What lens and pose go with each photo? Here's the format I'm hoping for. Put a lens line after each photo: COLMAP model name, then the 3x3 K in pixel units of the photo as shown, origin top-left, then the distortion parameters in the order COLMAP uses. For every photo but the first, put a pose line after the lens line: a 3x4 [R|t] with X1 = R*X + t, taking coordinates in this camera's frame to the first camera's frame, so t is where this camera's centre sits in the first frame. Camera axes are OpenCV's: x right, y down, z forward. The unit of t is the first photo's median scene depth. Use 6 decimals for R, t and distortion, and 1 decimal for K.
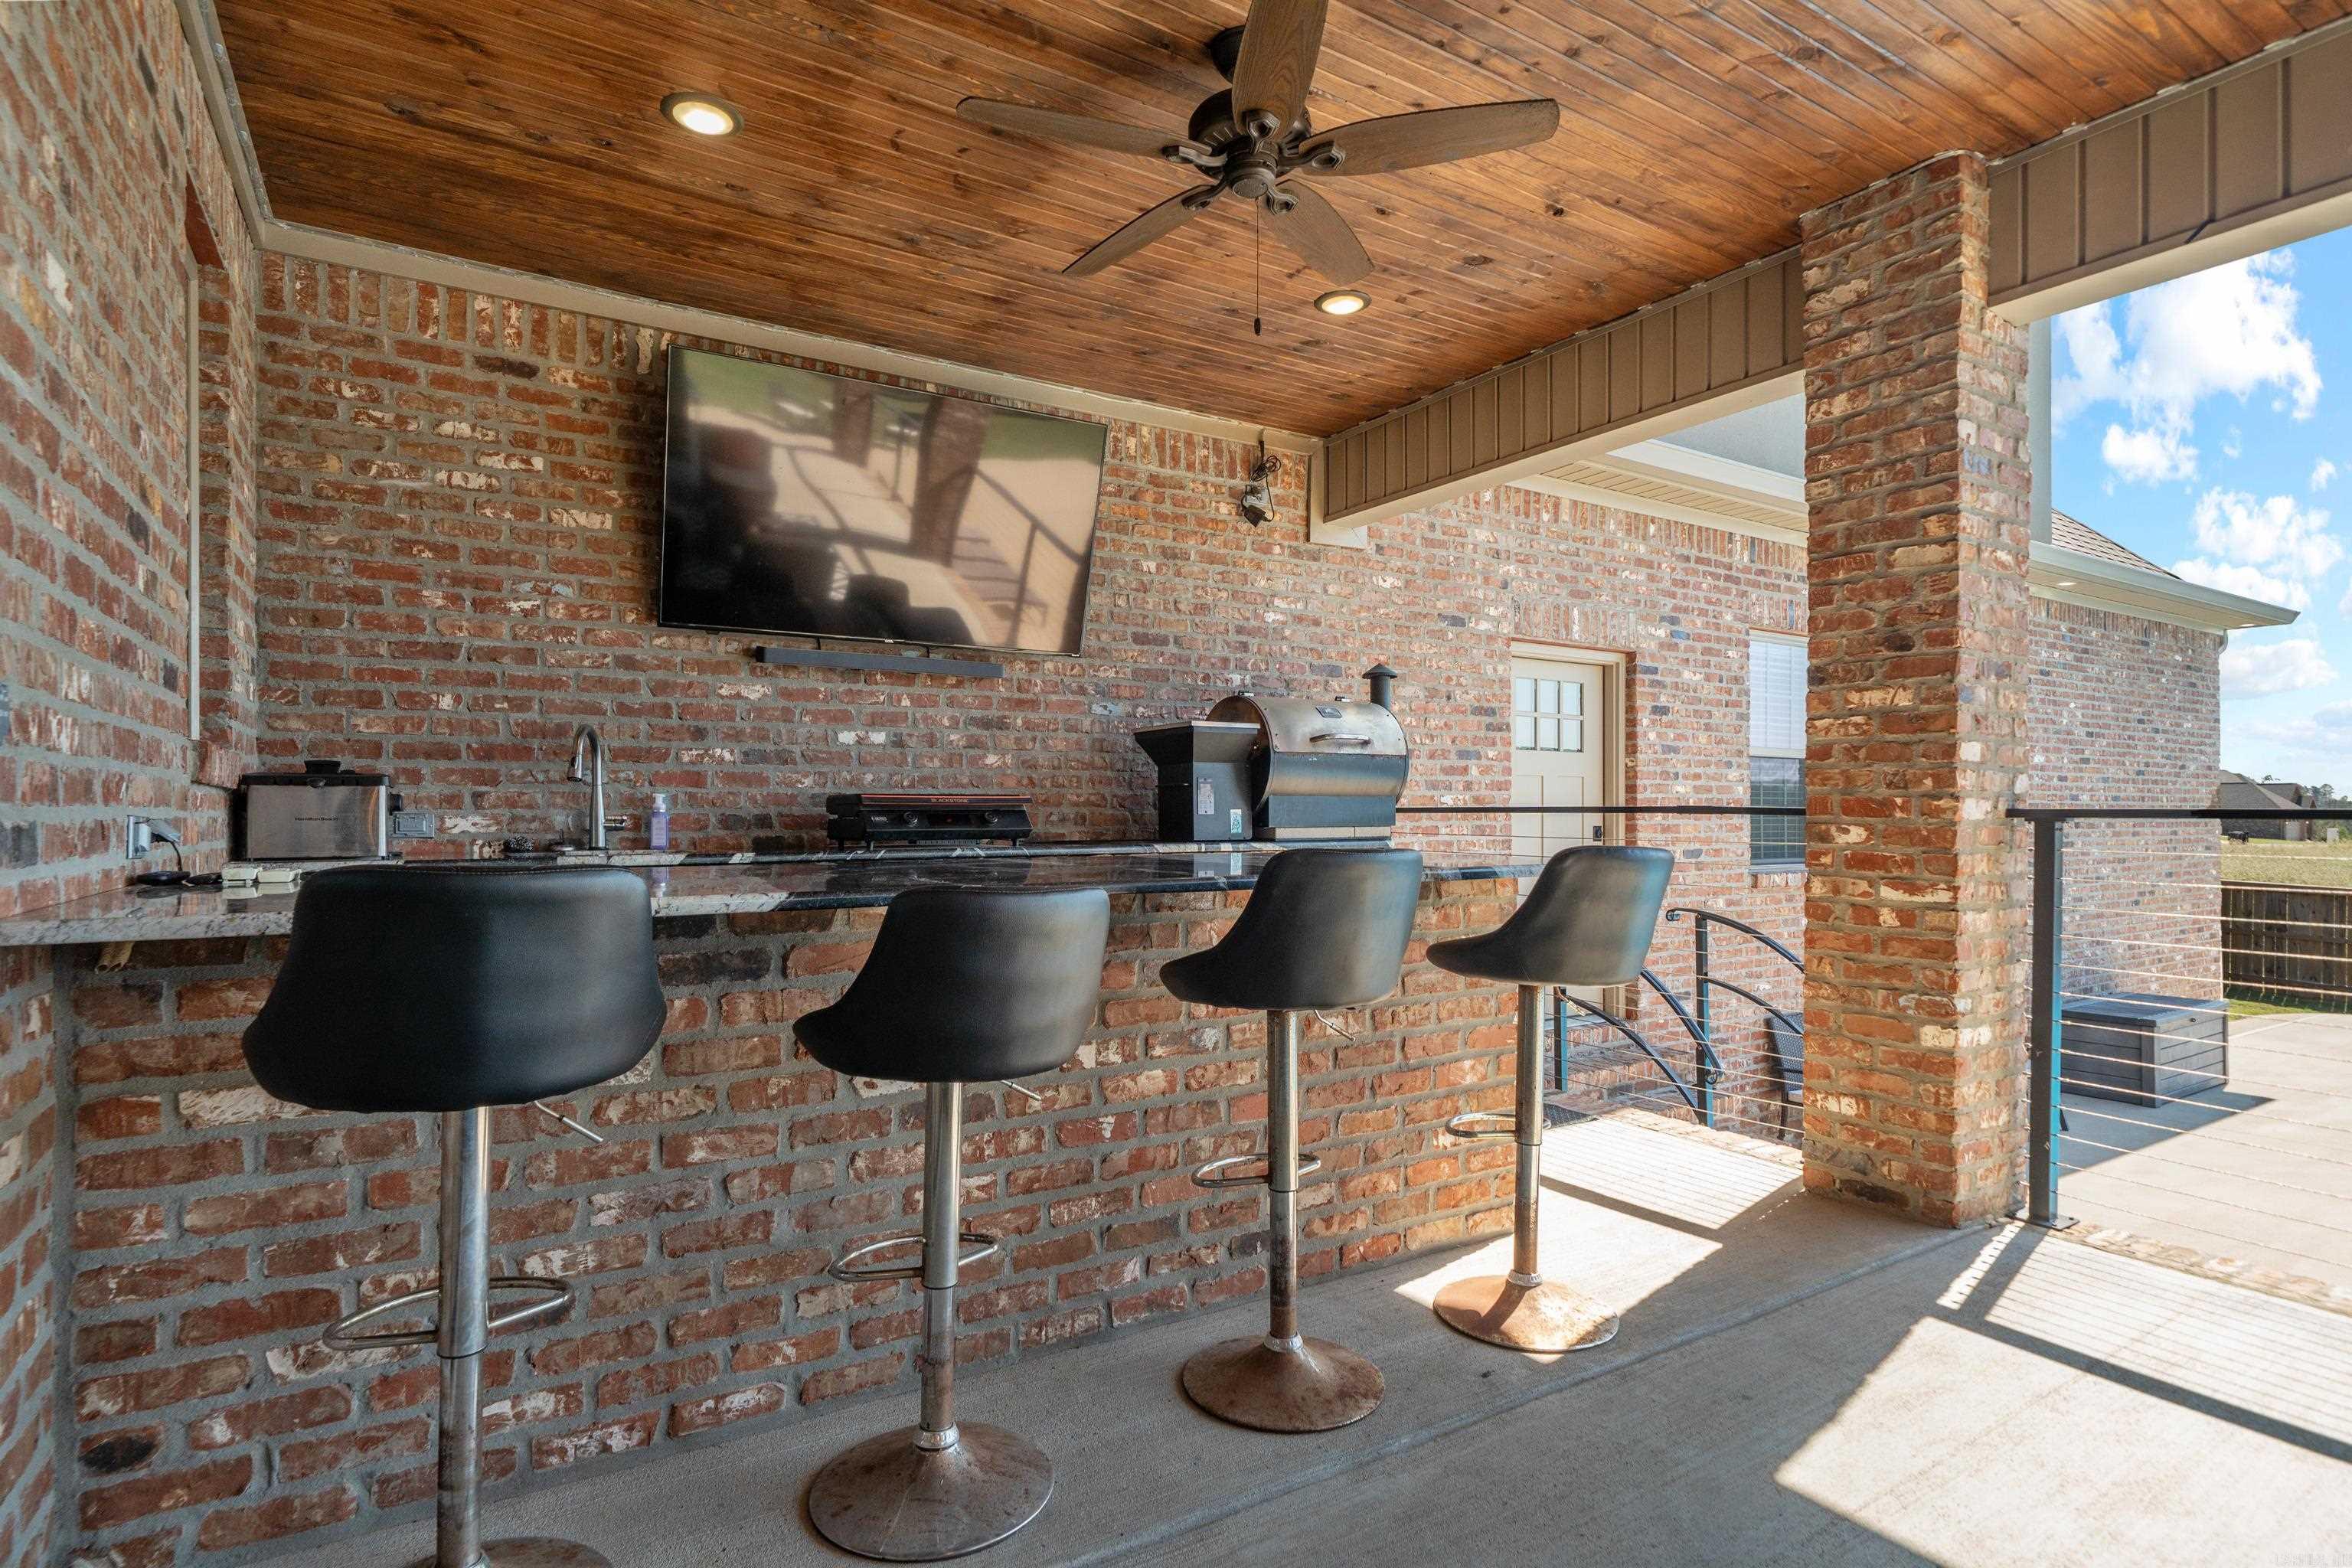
lens RADIAL K [[1154.5, 0, 1183.9], [0, 1154.5, 804.7], [0, 0, 1]] dist [0.001277, 0.000034]
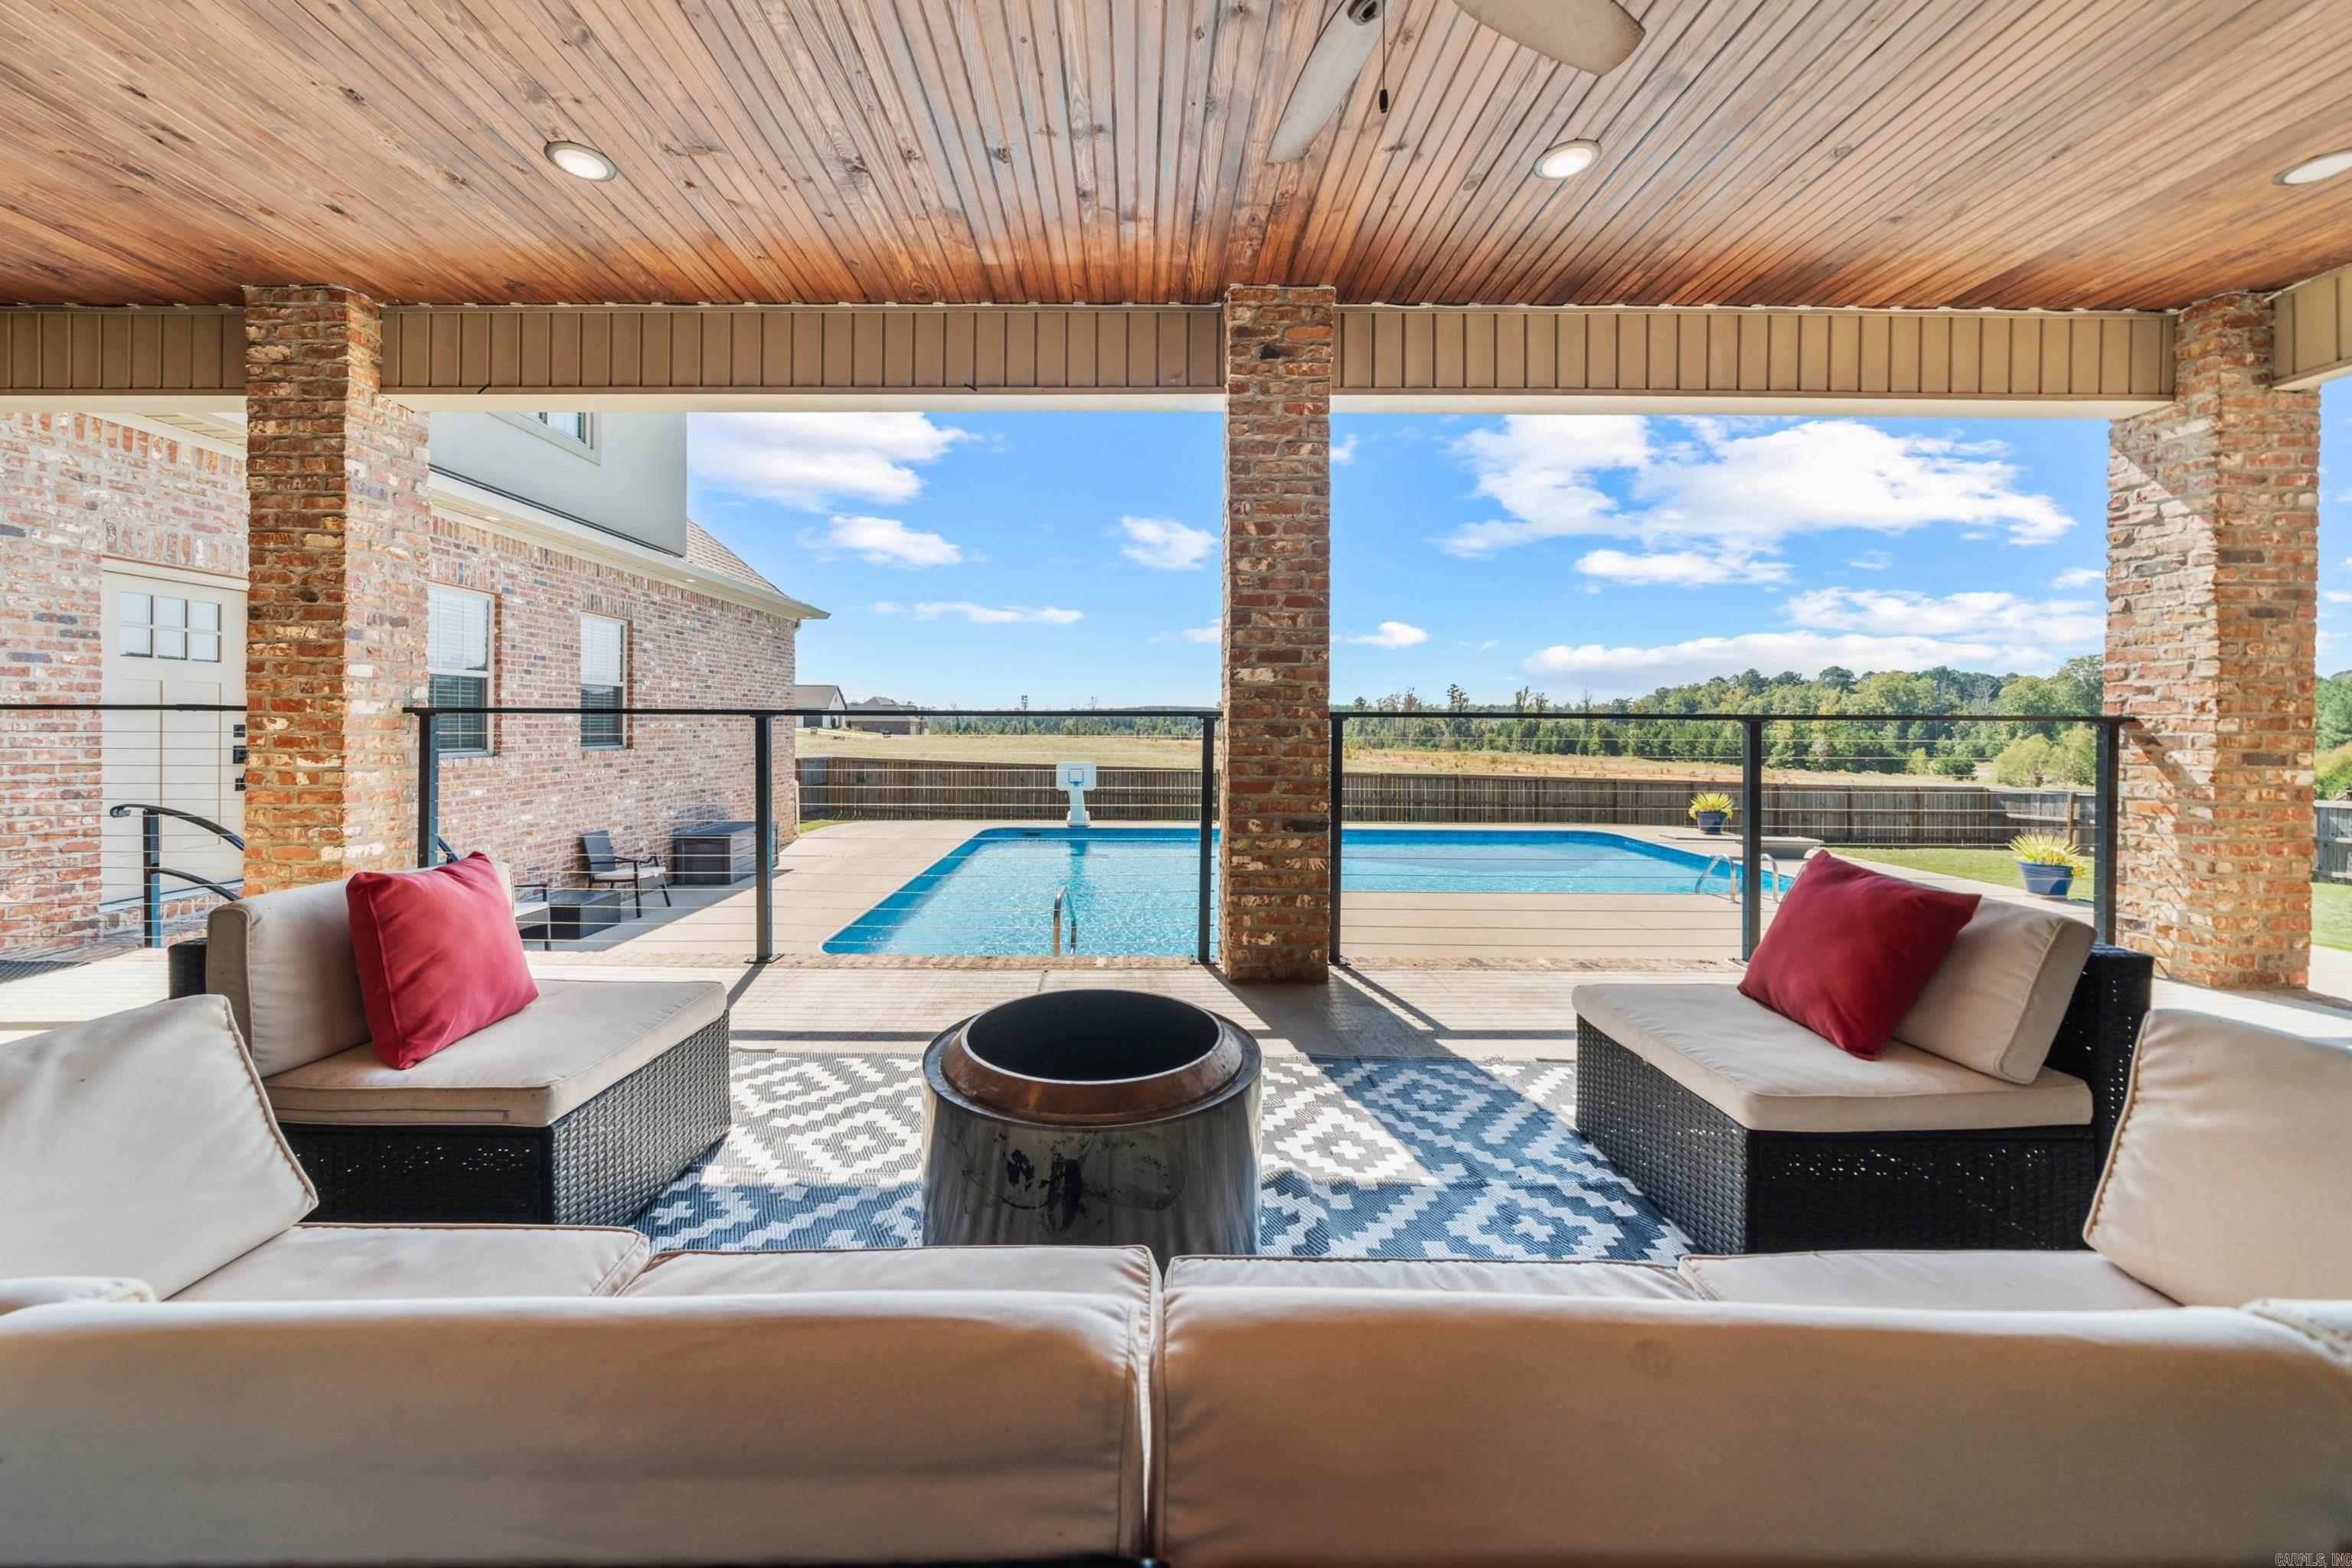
lens RADIAL K [[819.9, 0, 1146.3], [0, 819.9, 720.7], [0, 0, 1]] dist [-0.001303, 0.000097]
pose [[0.555134, 0.002471, 0.831757, 0.321493], [-0.007293, 0.999972, 0.001896, 0.011775], [-0.831729, -0.007119, 0.555136, -0.484066]]
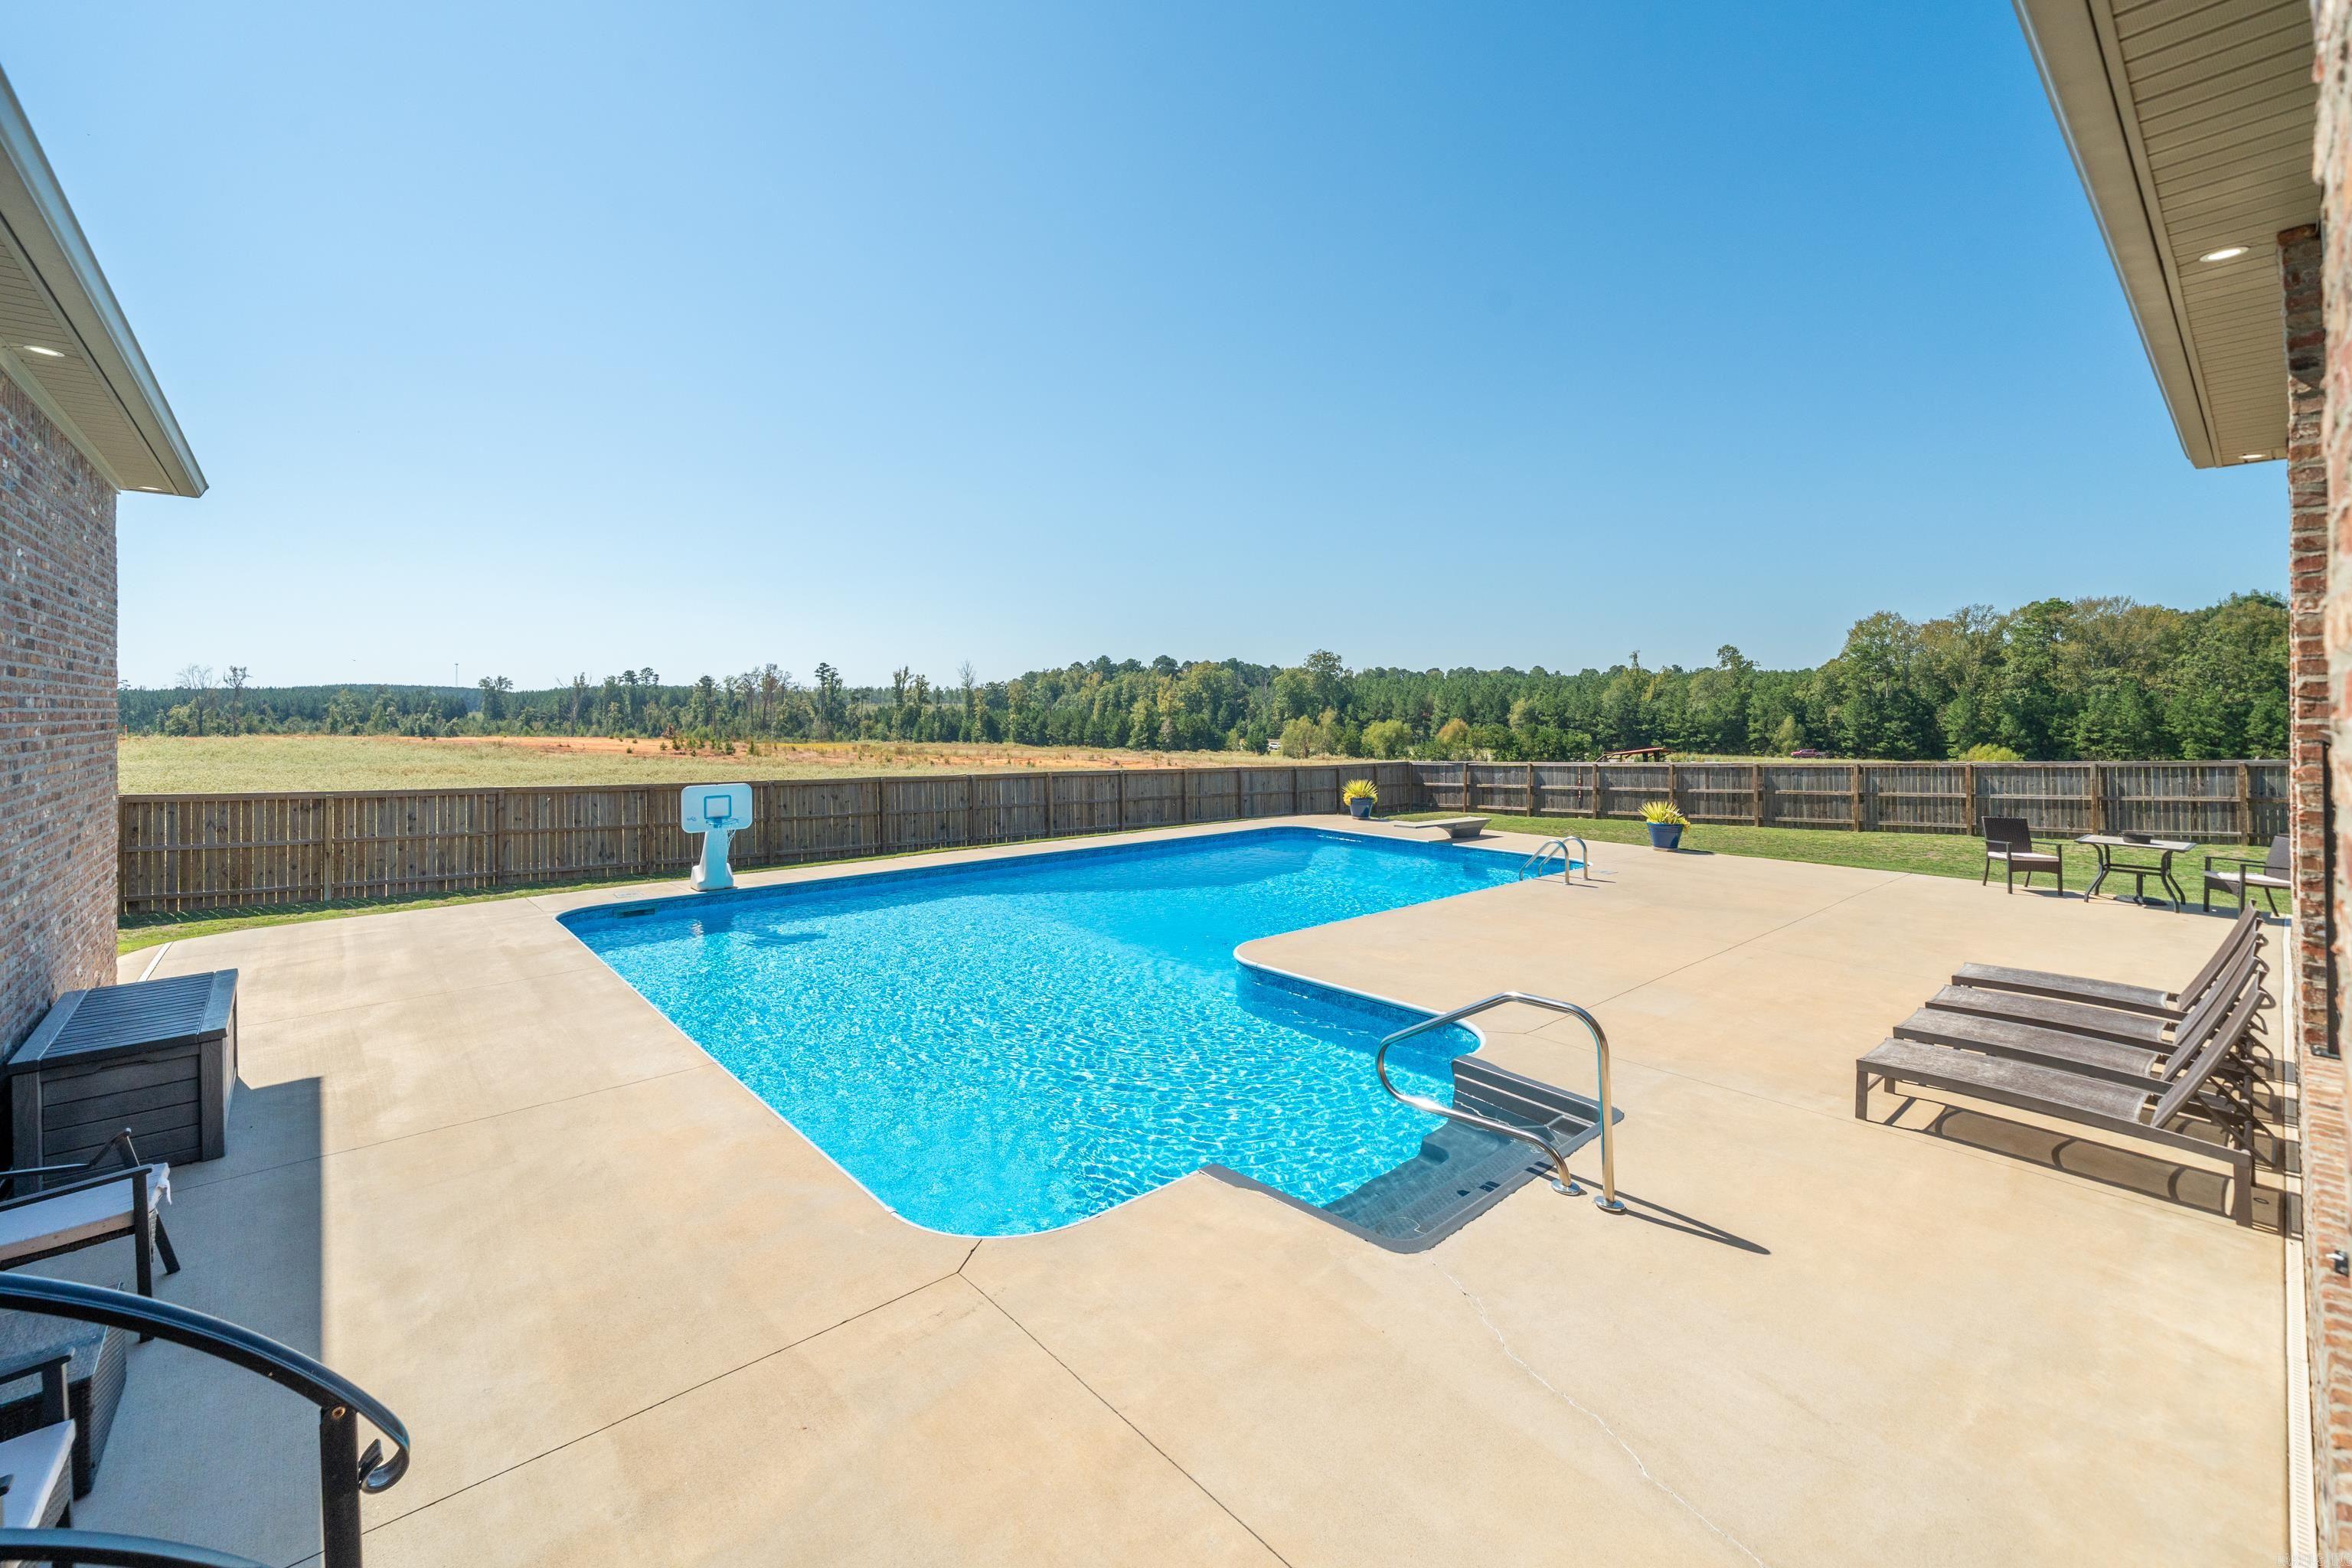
lens RADIAL K [[975.0, 0, 1177.9], [0, 975.0, 706.8], [0, 0, 1]] dist [-0.000722, -0.000468]
pose [[-0.139110, 0.000277, 0.990277, 0.463571], [-0.006021, 0.999981, -0.001125, -0.004011], [-0.990259, -0.006119, -0.139106, 1.312639]]
